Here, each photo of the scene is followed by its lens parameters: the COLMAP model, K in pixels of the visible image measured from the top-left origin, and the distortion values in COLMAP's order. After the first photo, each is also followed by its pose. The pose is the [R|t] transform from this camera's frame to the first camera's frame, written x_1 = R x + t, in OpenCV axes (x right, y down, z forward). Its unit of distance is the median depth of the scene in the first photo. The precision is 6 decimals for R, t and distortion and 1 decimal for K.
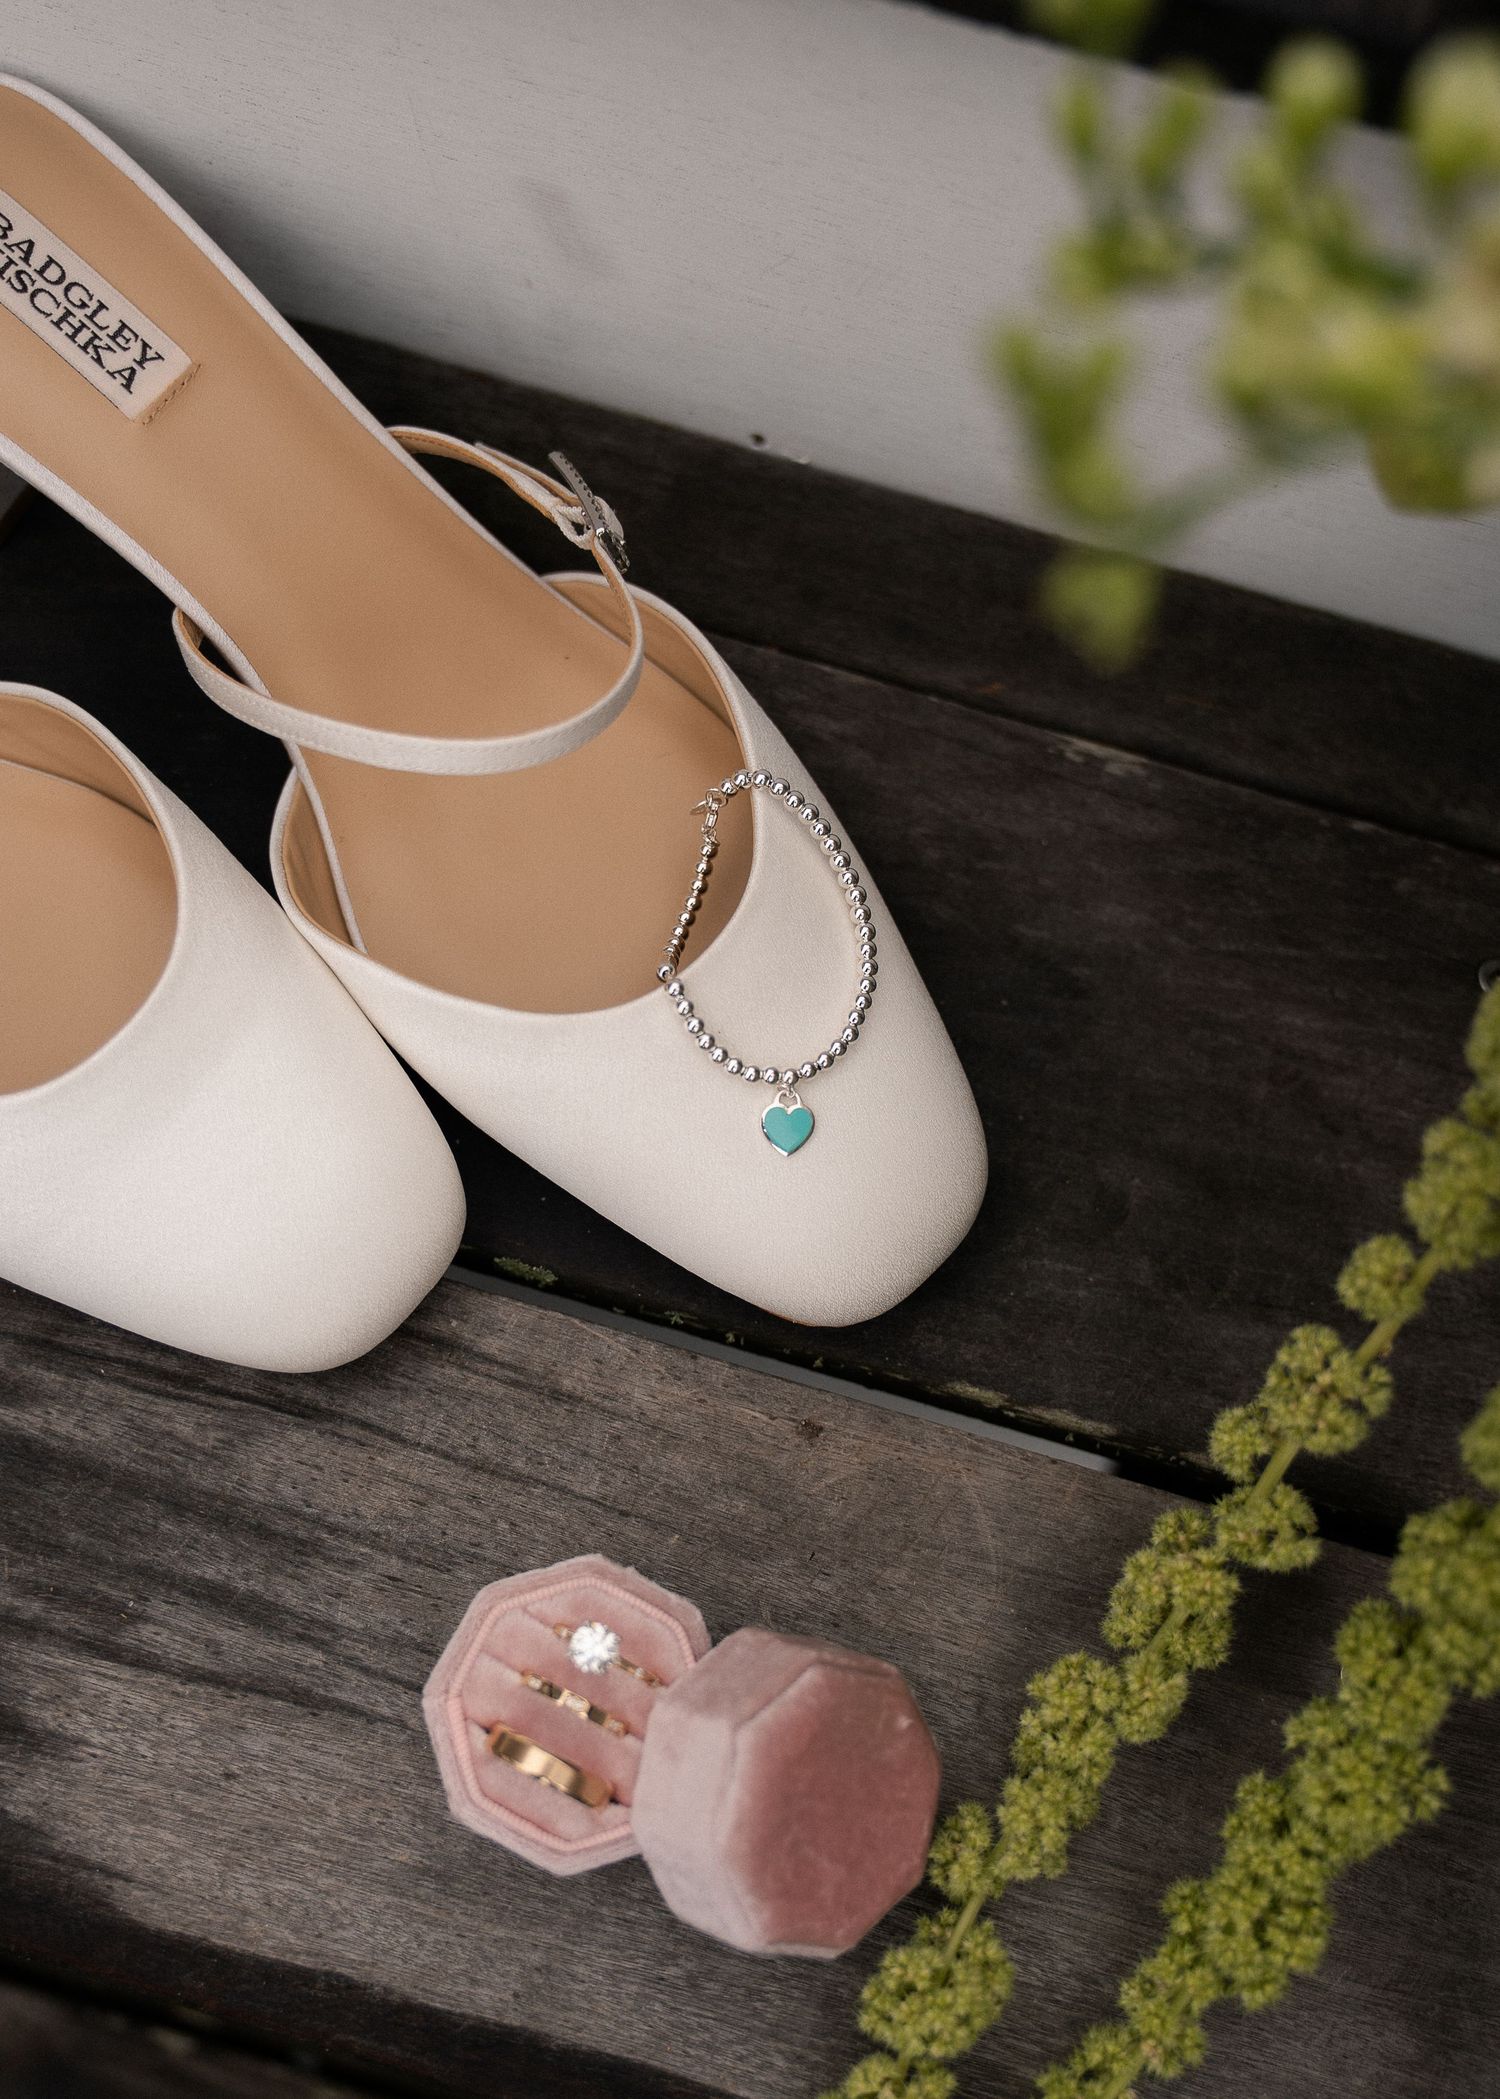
lens RADIAL K [[2561.8, 0, 715.8], [0, 2561.8, 1101.8], [0, 0, 1]] dist [0.082017, 0.000000]
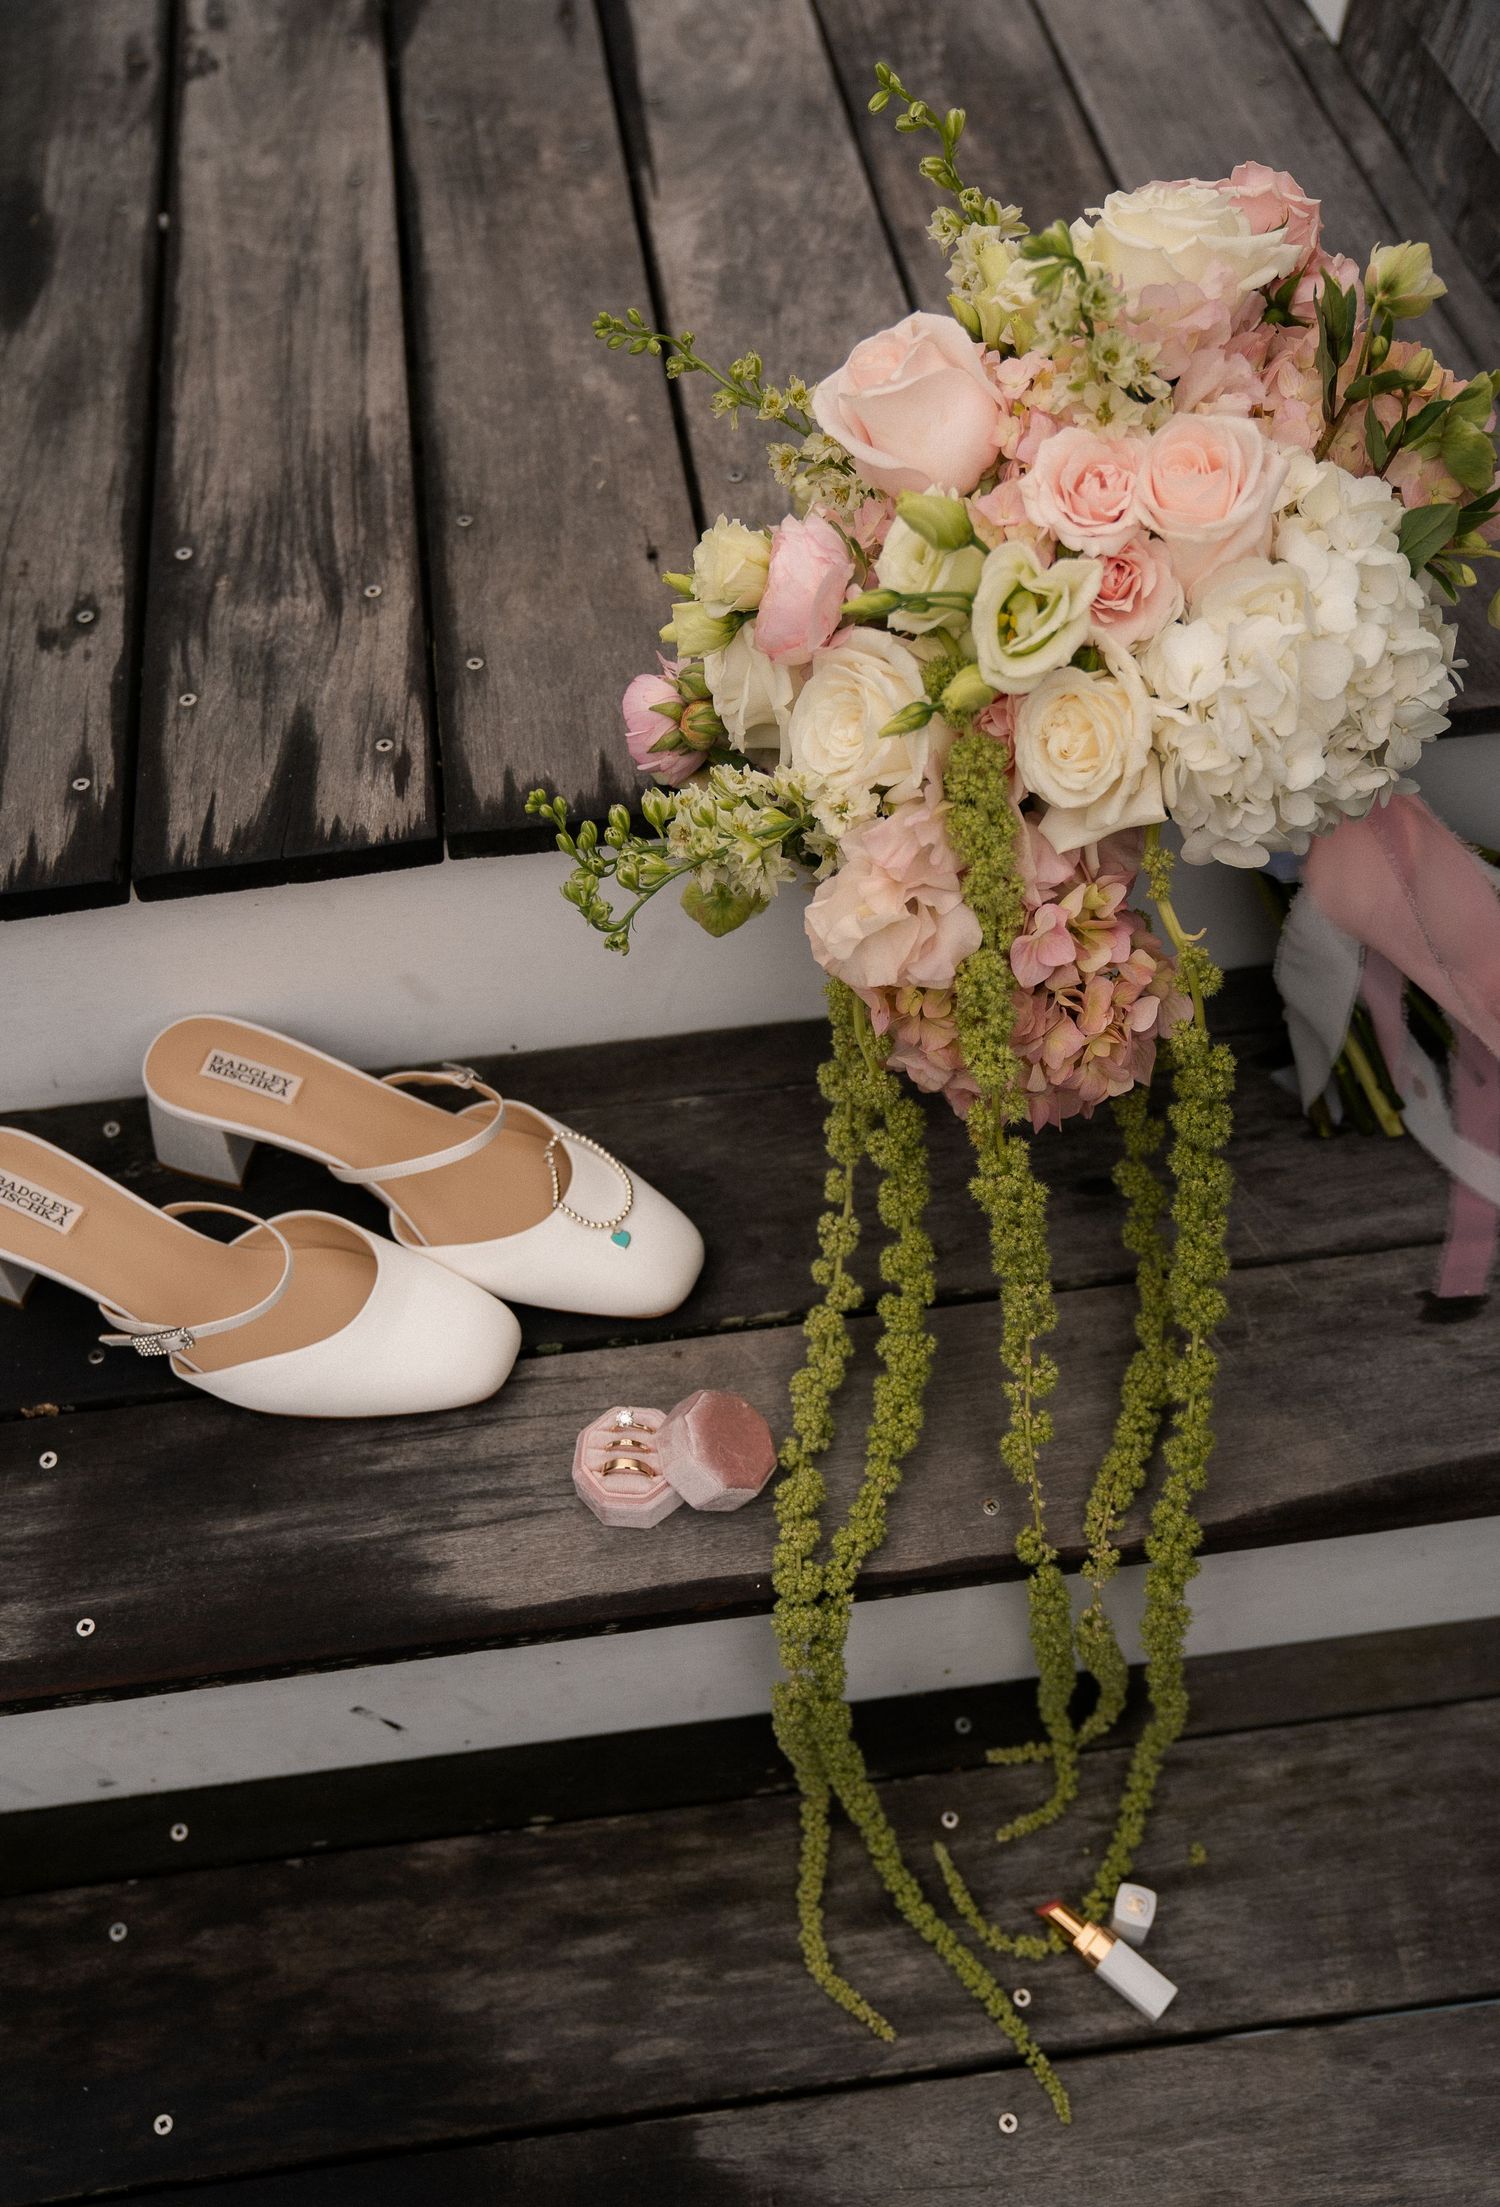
lens RADIAL K [[2193.1, 0, 755.4], [0, 2193.1, 1214.7], [0, 0, 1]] dist [0.026405, 0.000000]
pose [[0.915279, -0.371059, 0.156781, -0.194741], [0.401525, 0.871599, -0.281235, 0.696971], [-0.032295, 0.320360, 0.946745, -1.171828]]
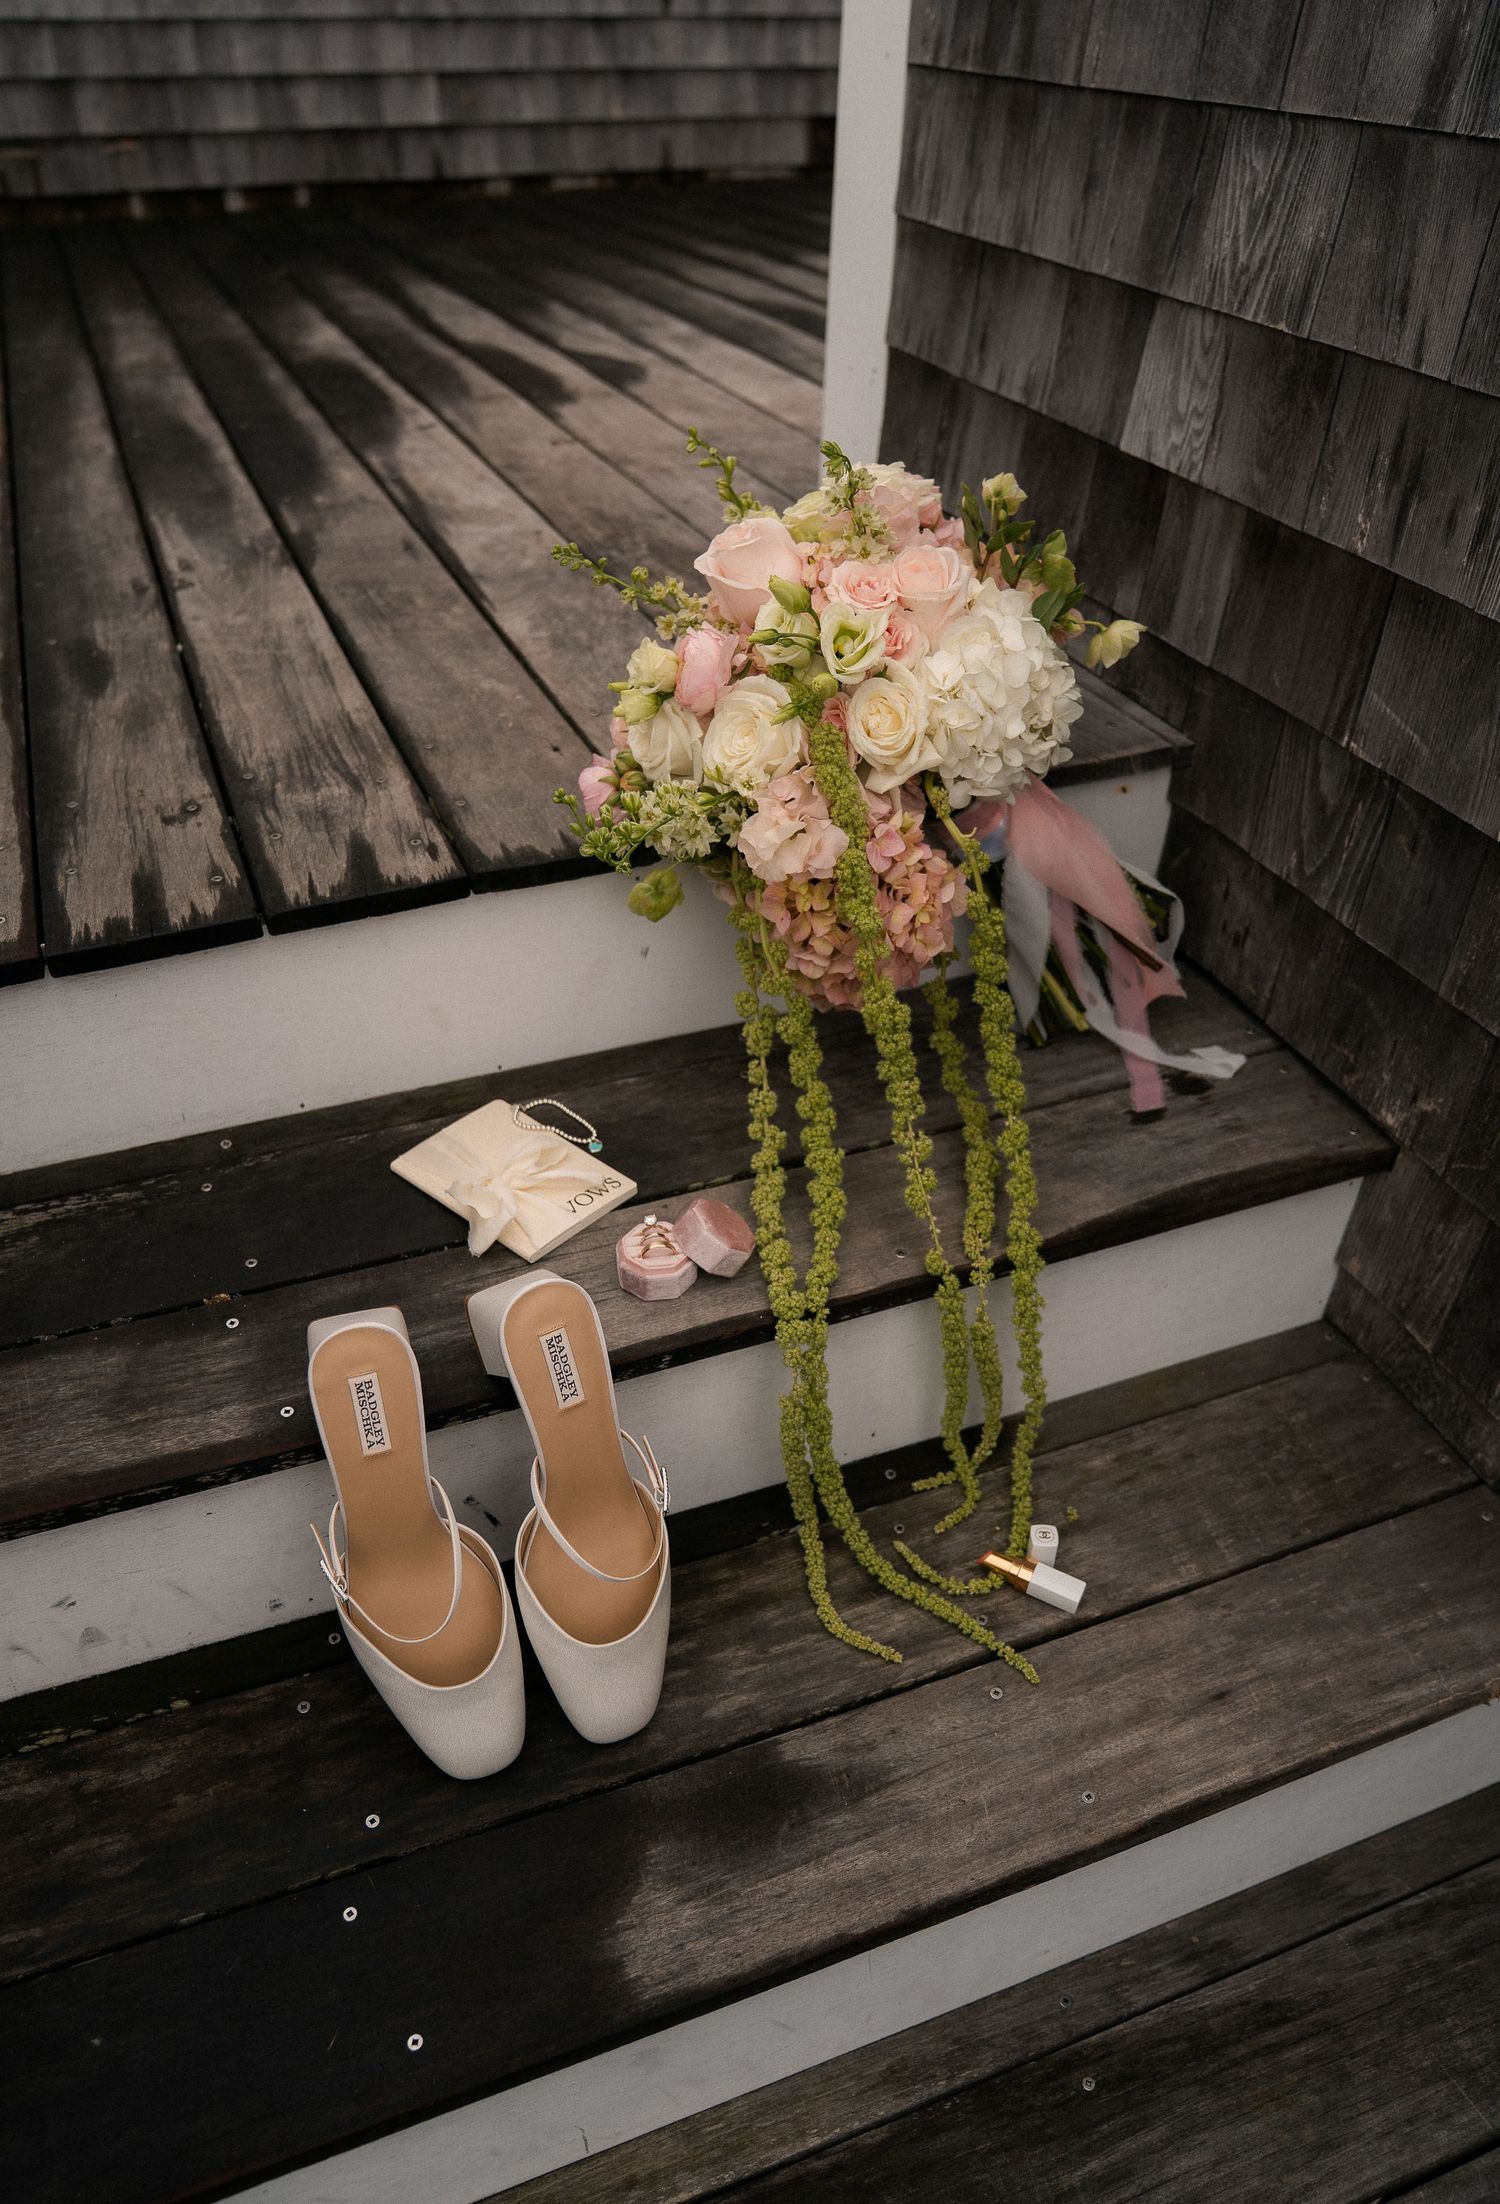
lens RADIAL K [[1736.1, 0, 763.7], [0, 1736.1, 1098.9], [0, 0, 1]] dist [-0.111772, 0.065200]
pose [[0.792349, -0.397609, 0.462698, -1.002804], [0.593874, 0.676288, -0.435830, 1.273510], [-0.139627, 0.620114, 0.771987, -1.086660]]
